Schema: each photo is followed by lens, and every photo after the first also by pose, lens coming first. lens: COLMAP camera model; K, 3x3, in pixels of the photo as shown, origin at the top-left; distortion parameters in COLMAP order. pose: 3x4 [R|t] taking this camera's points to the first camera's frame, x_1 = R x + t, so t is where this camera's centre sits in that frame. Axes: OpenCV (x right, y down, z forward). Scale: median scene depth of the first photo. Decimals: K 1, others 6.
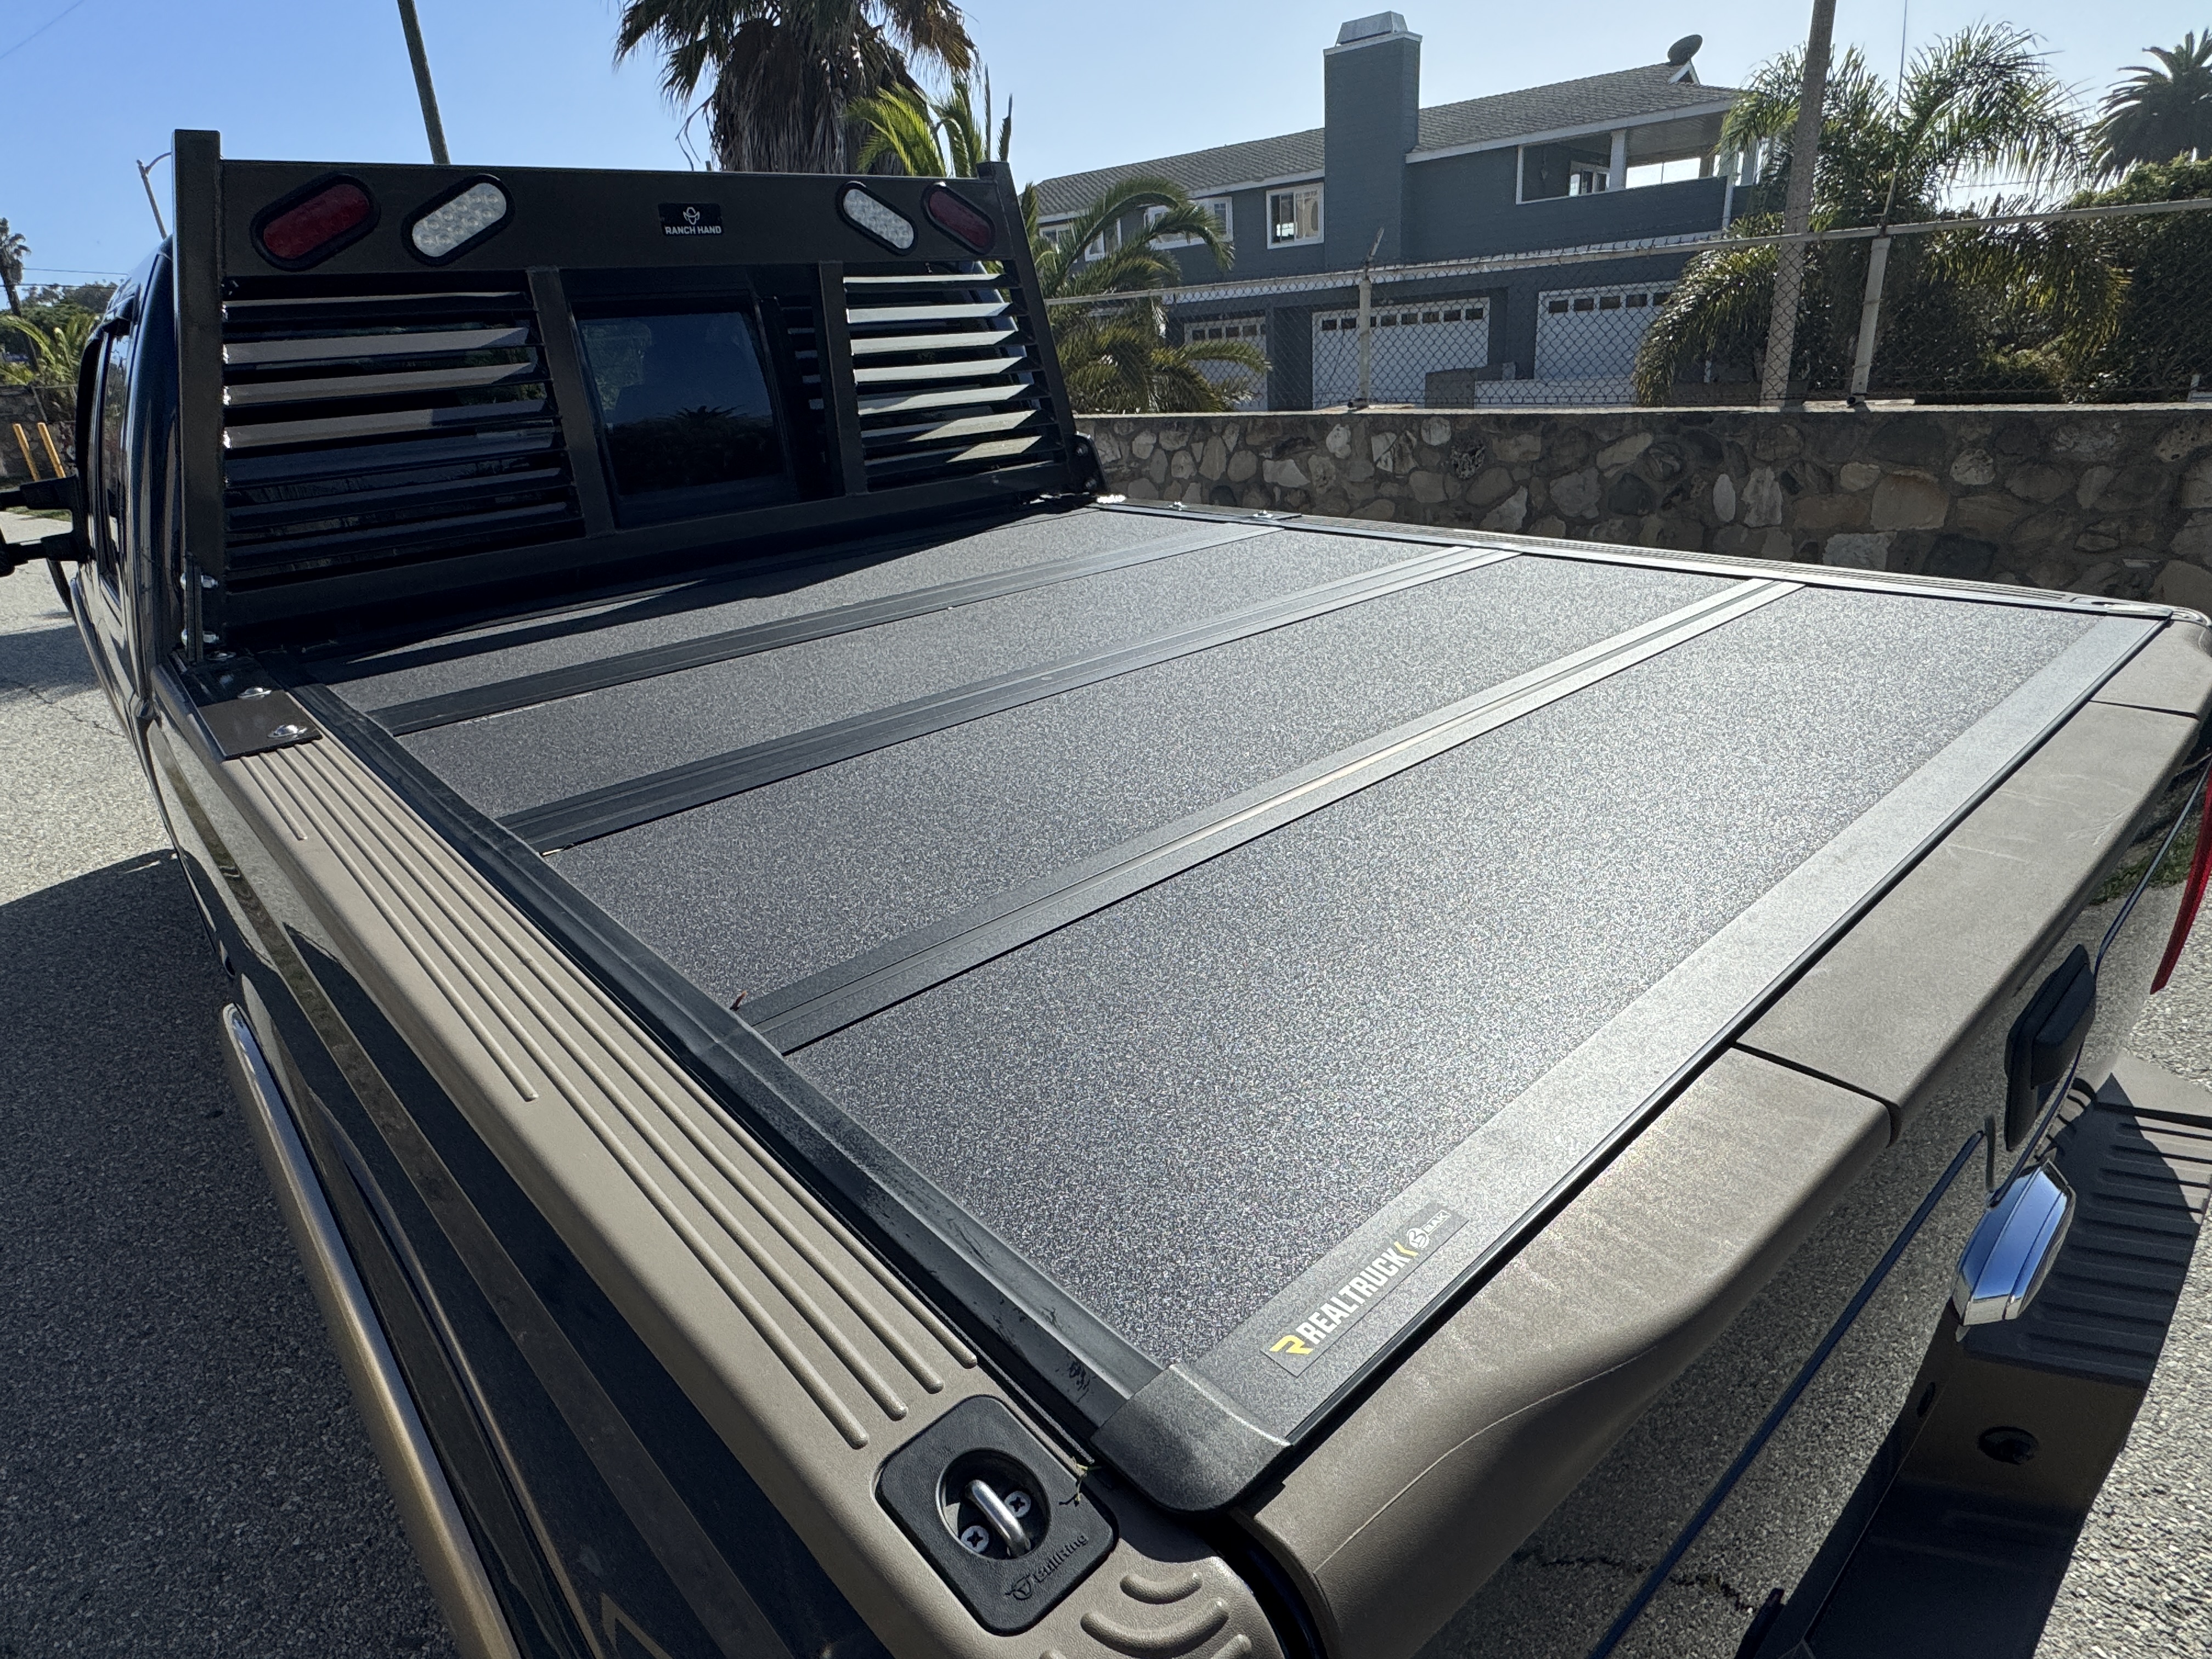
lens RADIAL K [[1176.0, 0, 1103.5], [0, 1176.0, 831.2], [0, 0, 1]] dist [-0.000585, 0.000249]
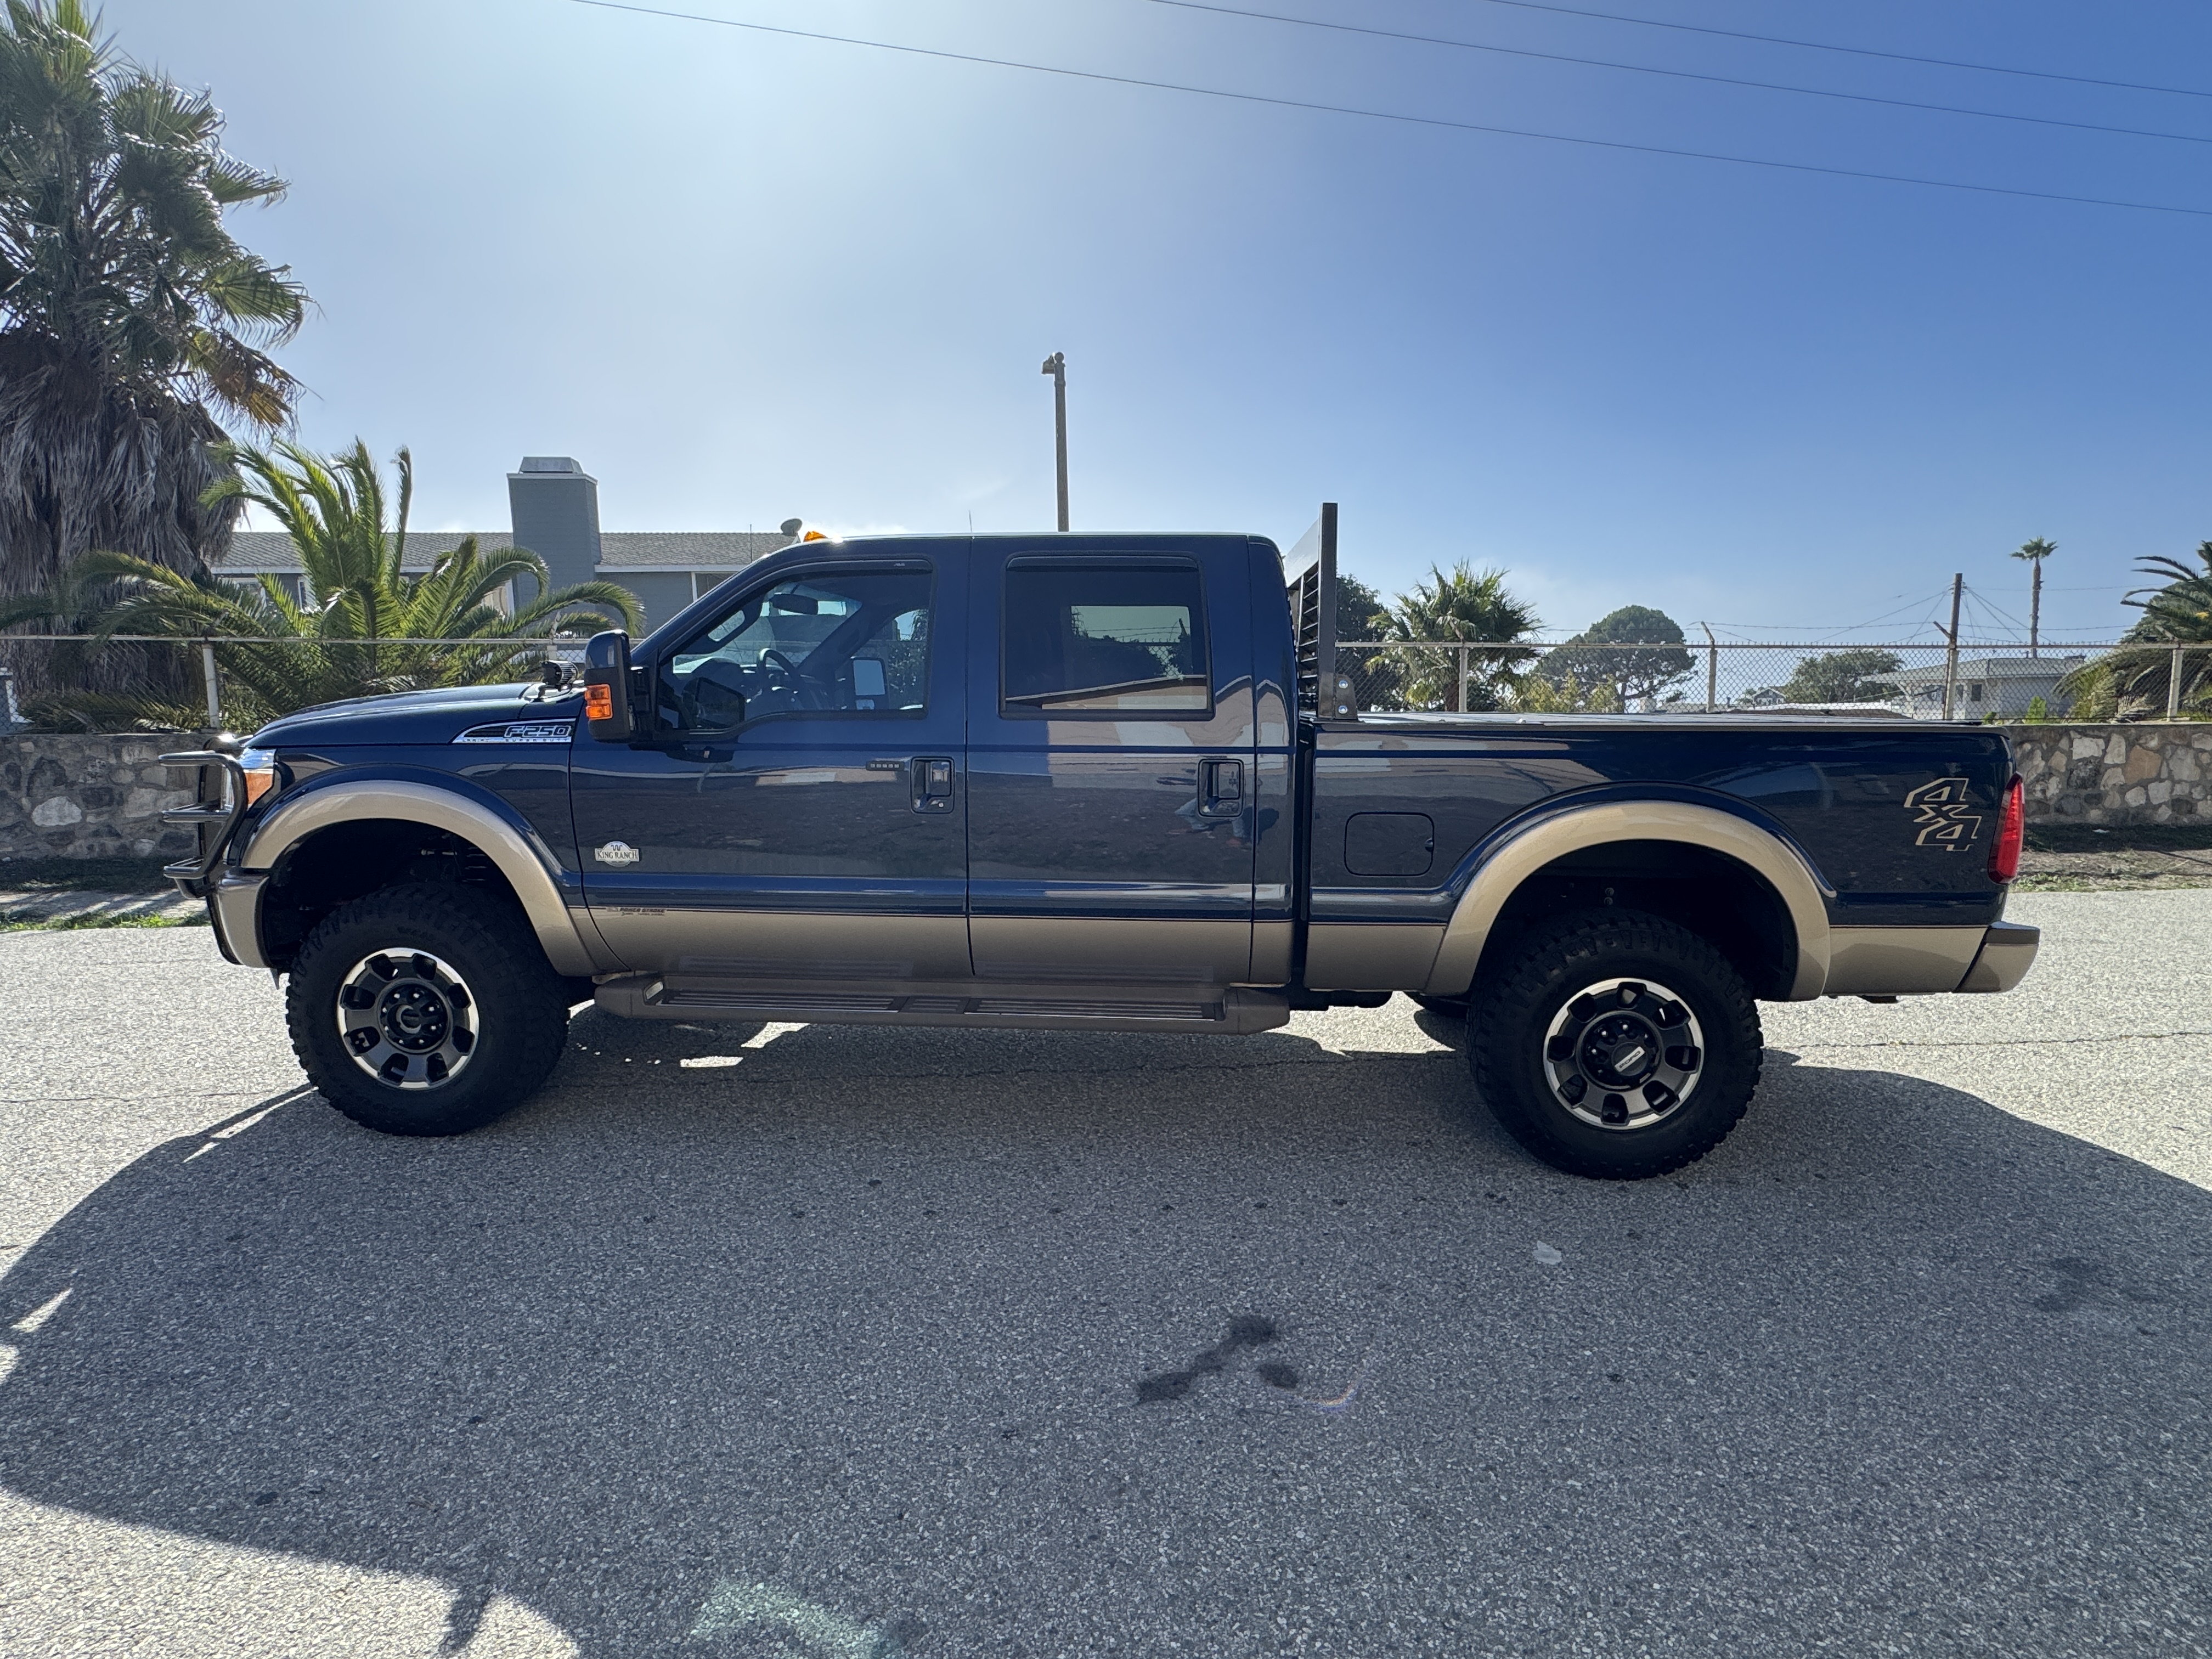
lens RADIAL K [[1059.7, 0, 1112.1], [0, 1059.7, 836.4], [0, 0, 1]] dist [-0.001783, 0.000285]
pose [[0.703400, -0.034577, 0.709953, -0.588504], [0.240279, 0.951583, -0.191717, 0.076105], [-0.668950, 0.305440, 0.677652, 0.014888]]
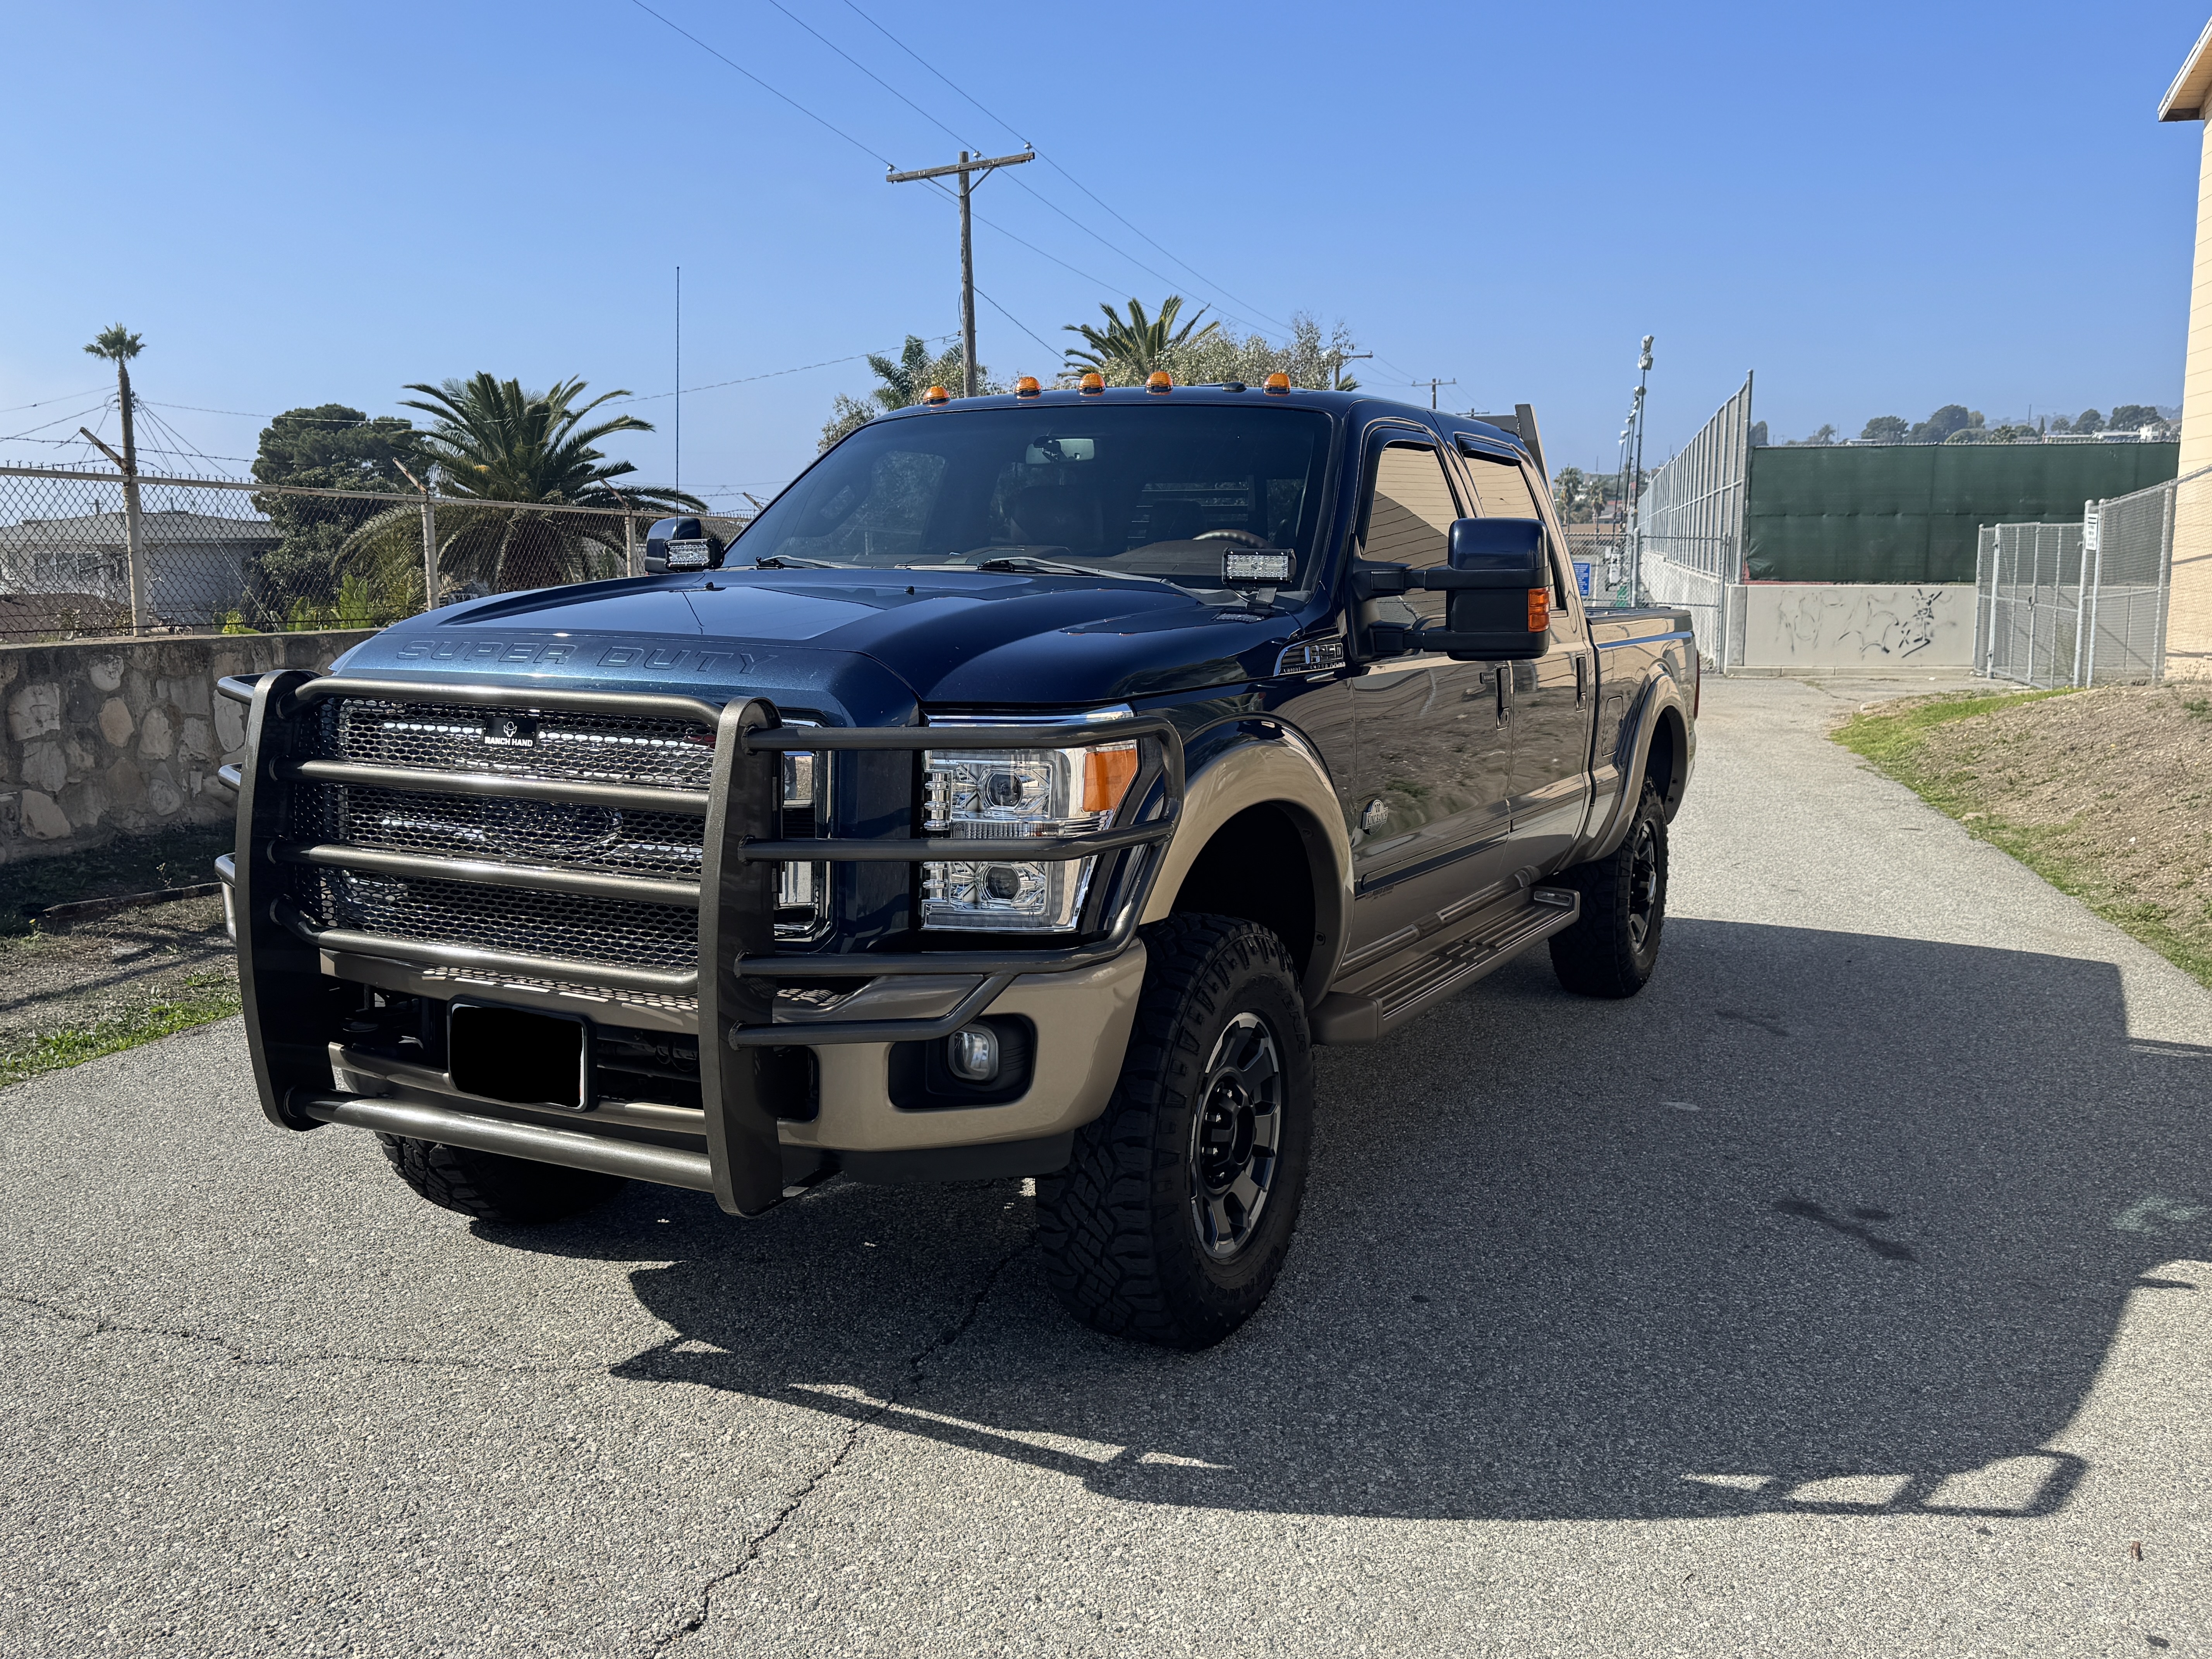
lens RADIAL K [[1954.6, 0, 1098.6], [0, 1954.6, 811.2], [0, 0, 1]] dist [0.116929, -0.204092]
pose [[-0.403396, -0.050364, 0.913639, -0.830480], [0.378085, 0.900088, 0.216552, -0.189054], [-0.833261, 0.432789, -0.344050, 0.664952]]
